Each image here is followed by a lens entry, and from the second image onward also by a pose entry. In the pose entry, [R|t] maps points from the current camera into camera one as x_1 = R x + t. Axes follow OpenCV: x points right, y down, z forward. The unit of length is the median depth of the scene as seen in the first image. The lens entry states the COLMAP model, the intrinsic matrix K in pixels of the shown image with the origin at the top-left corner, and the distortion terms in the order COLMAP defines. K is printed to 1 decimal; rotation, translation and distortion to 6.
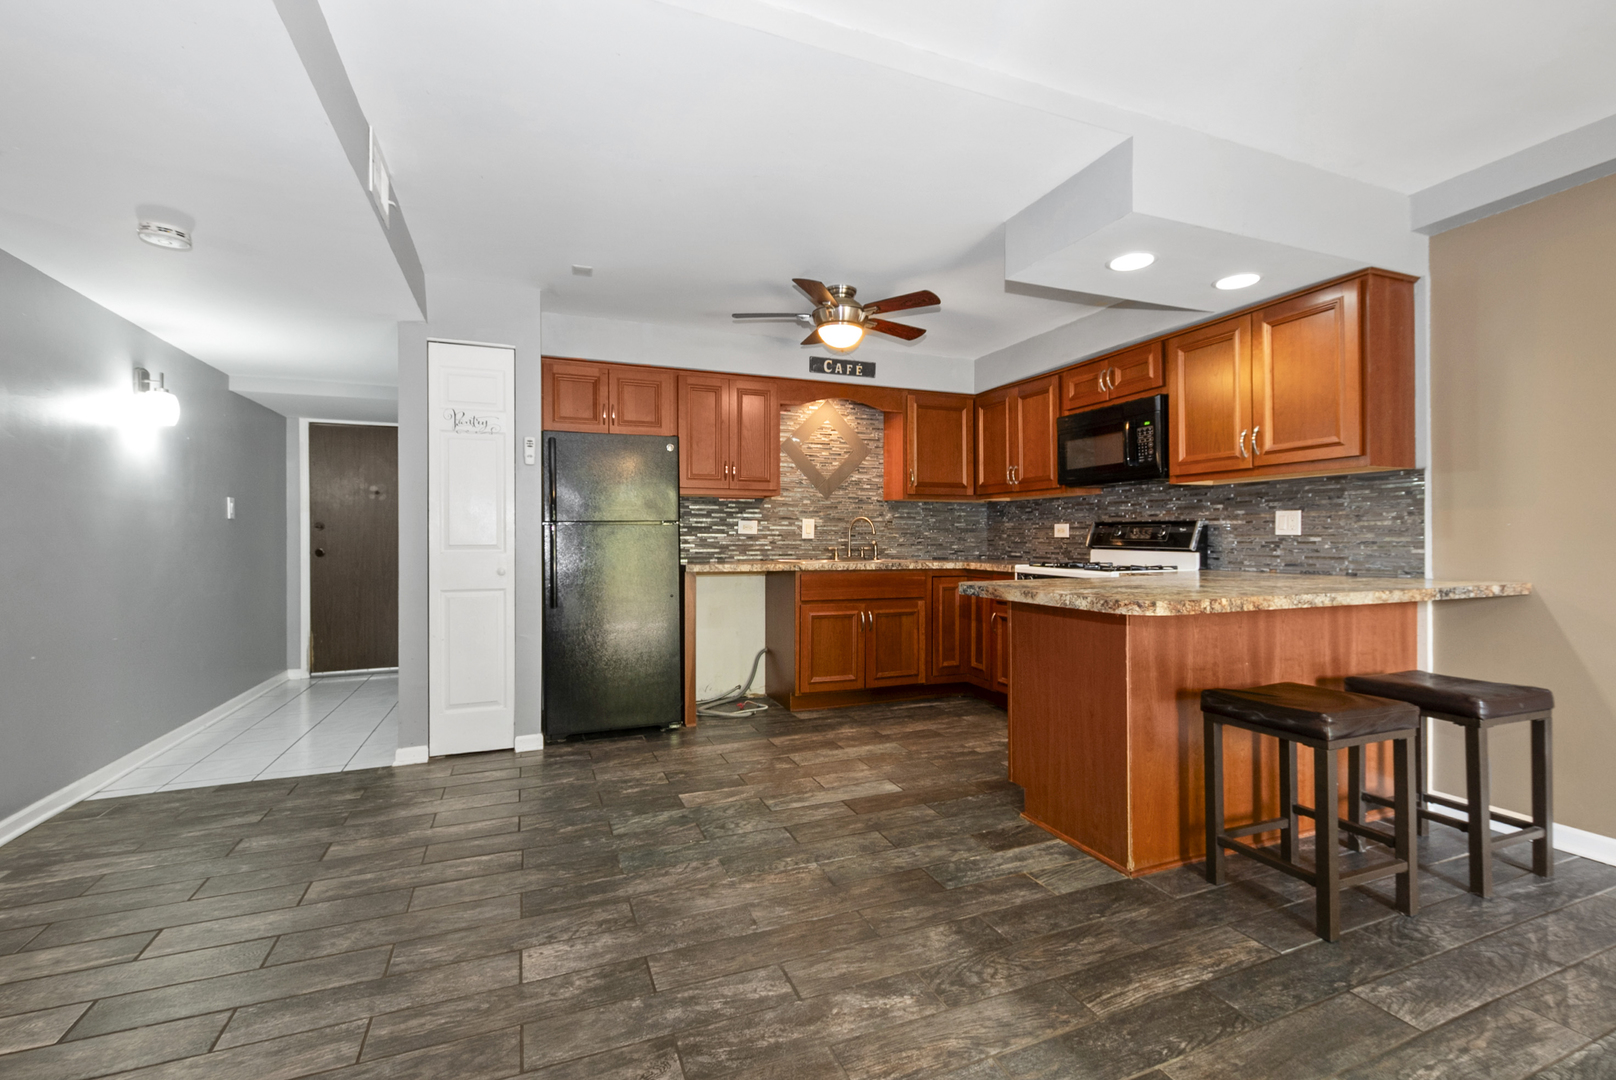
lens RADIAL K [[708.9, 0, 816.8], [0, 708.9, 536.1], [0, 0, 1]] dist [0.001972, -0.000151]
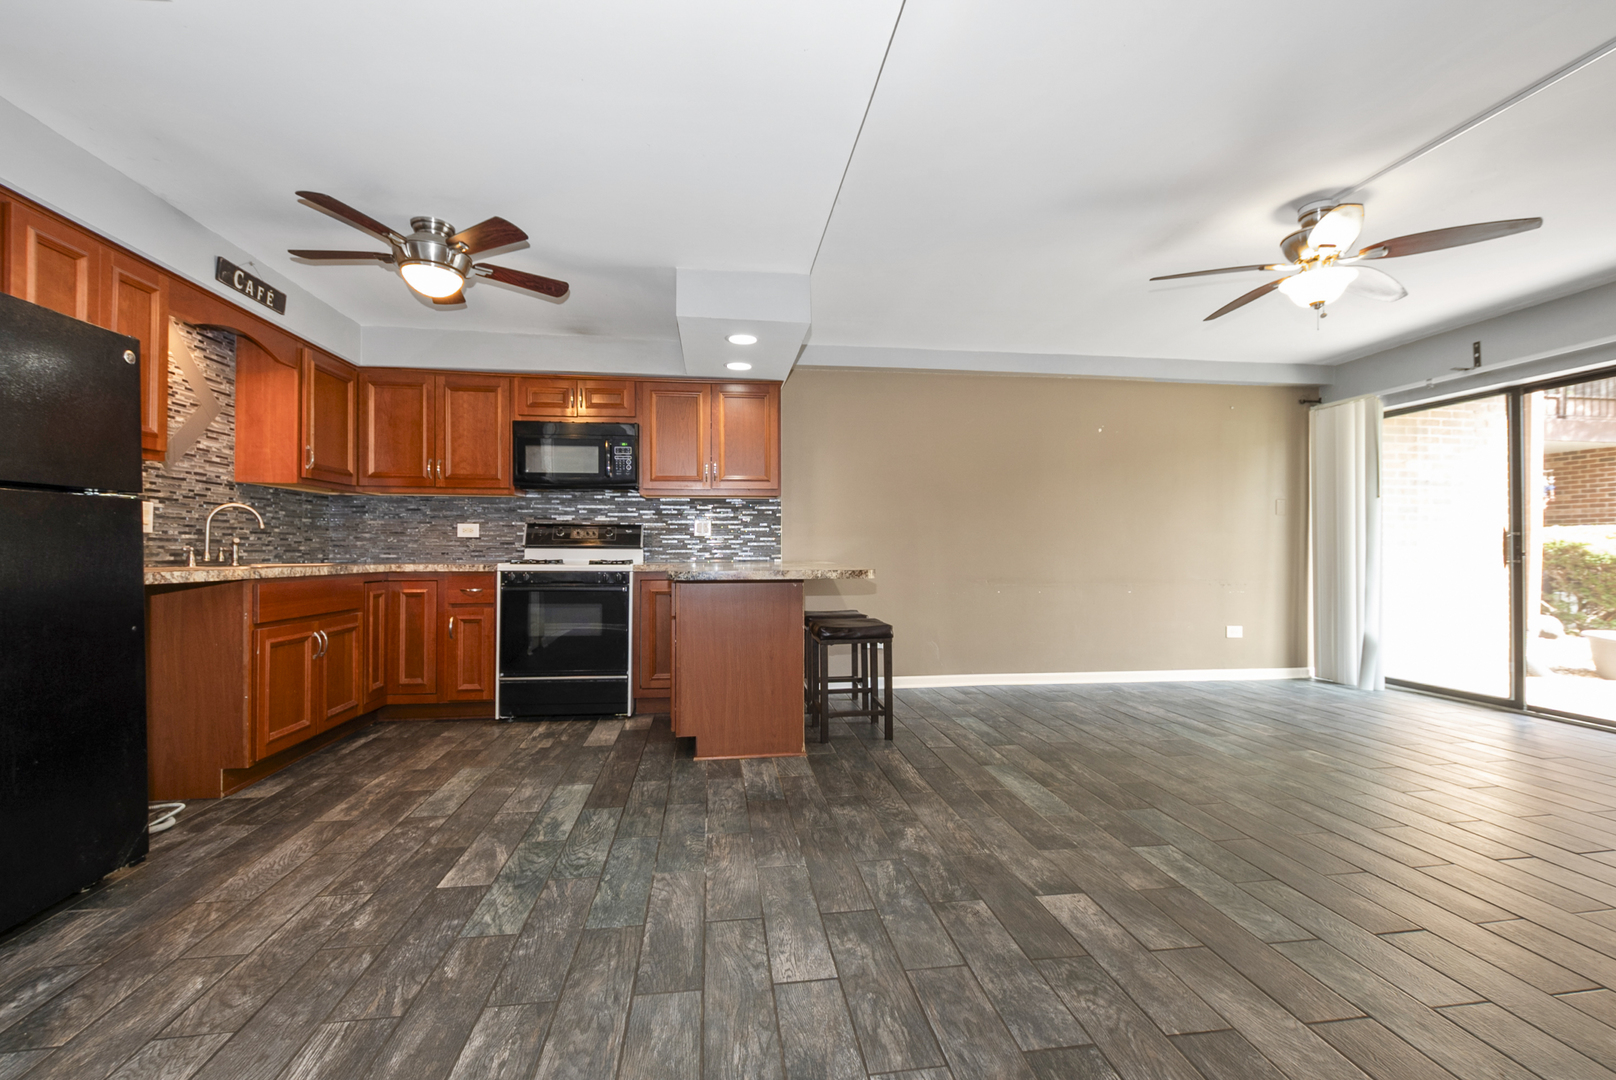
lens RADIAL K [[707.2, 0, 819.2], [0, 707.2, 542.4], [0, 0, 1]] dist [0.008649, -0.004155]
pose [[0.241398, 0.009326, 0.970381, -0.692735], [-0.002886, 0.999956, -0.008892, 0.022769], [-0.970422, -0.000654, 0.241415, 0.401673]]
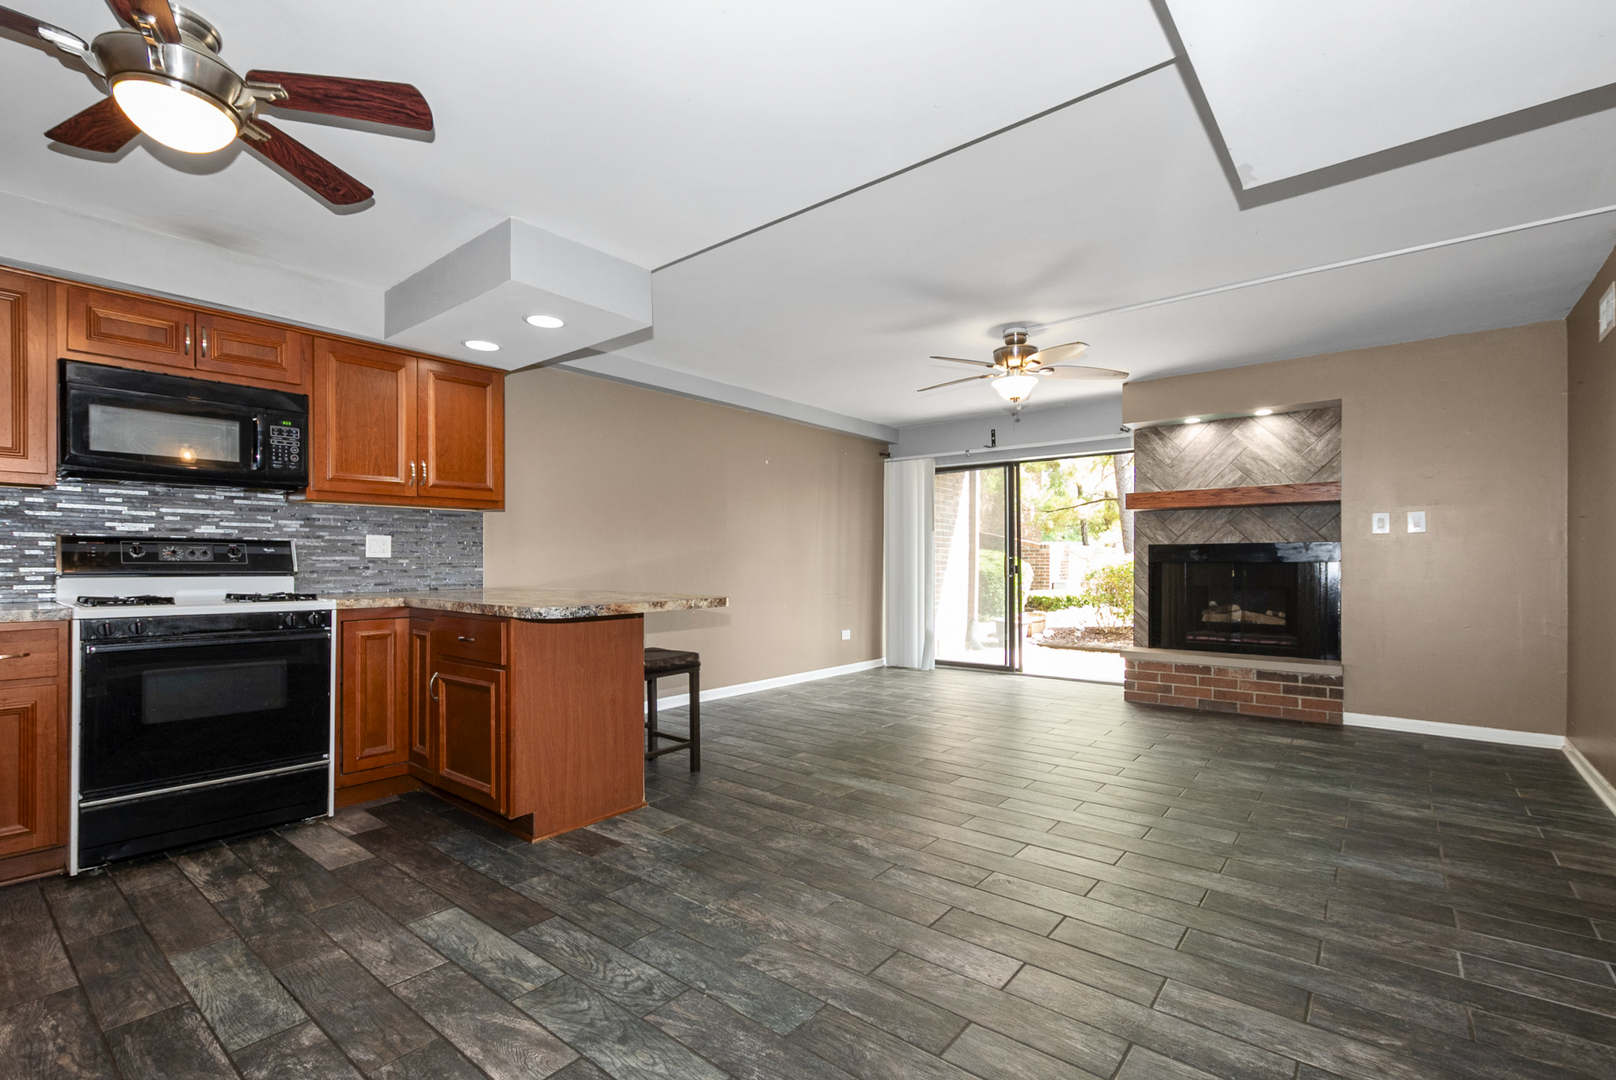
lens RADIAL K [[716.9, 0, 816.5], [0, 716.9, 562.1], [0, 0, 1]] dist [0.000433, -0.000620]
pose [[-0.483355, 0.000711, 0.875424, -0.624557], [-0.000703, 0.999999, -0.001200, 0.006219], [-0.875424, -0.001196, -0.483354, 0.922708]]
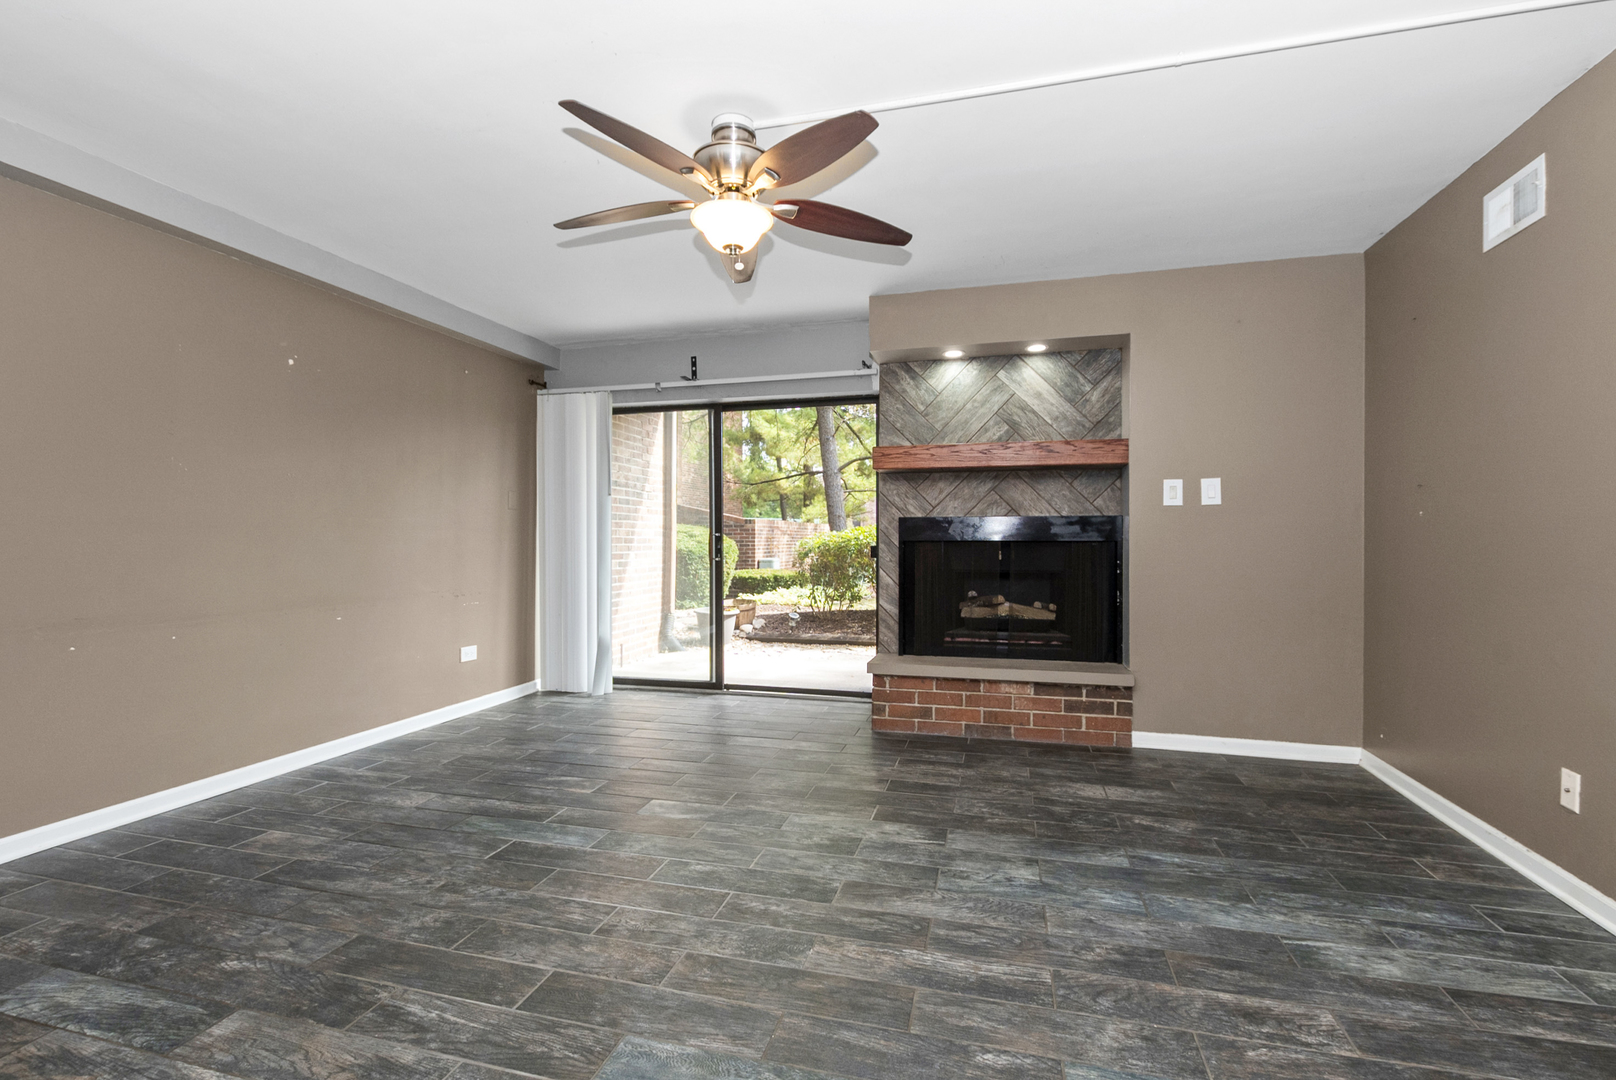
lens RADIAL K [[707.2, 0, 819.2], [0, 707.2, 542.4], [0, 0, 1]] dist [0.008649, -0.004155]
pose [[-0.796496, -0.003579, 0.604634, -0.181442], [-0.000020, 0.999983, 0.005893, -0.000676], [-0.604644, 0.004681, -0.796482, 0.513549]]
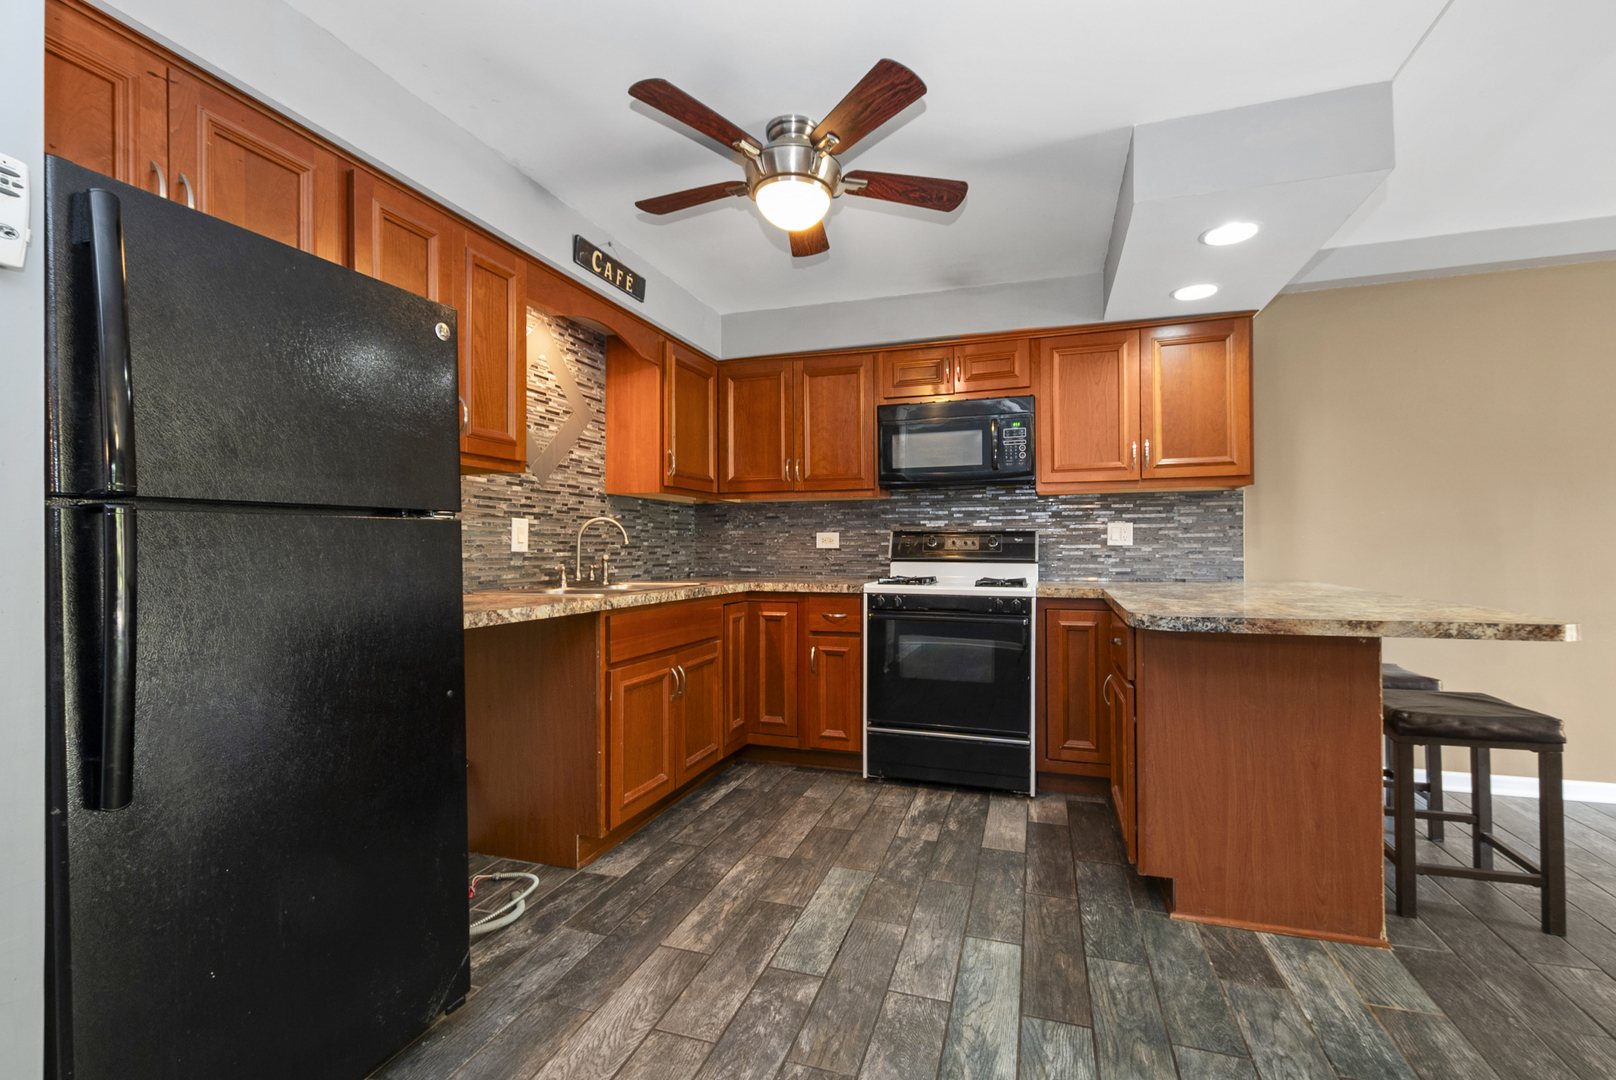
lens RADIAL K [[707.2, 0, 819.2], [0, 707.2, 542.4], [0, 0, 1]] dist [0.008649, -0.004155]
pose [[0.642389, 0.002325, 0.766375, -0.434010], [0.001567, 0.999989, -0.004347, -0.002377], [-0.766377, 0.003993, 0.642379, 0.649758]]
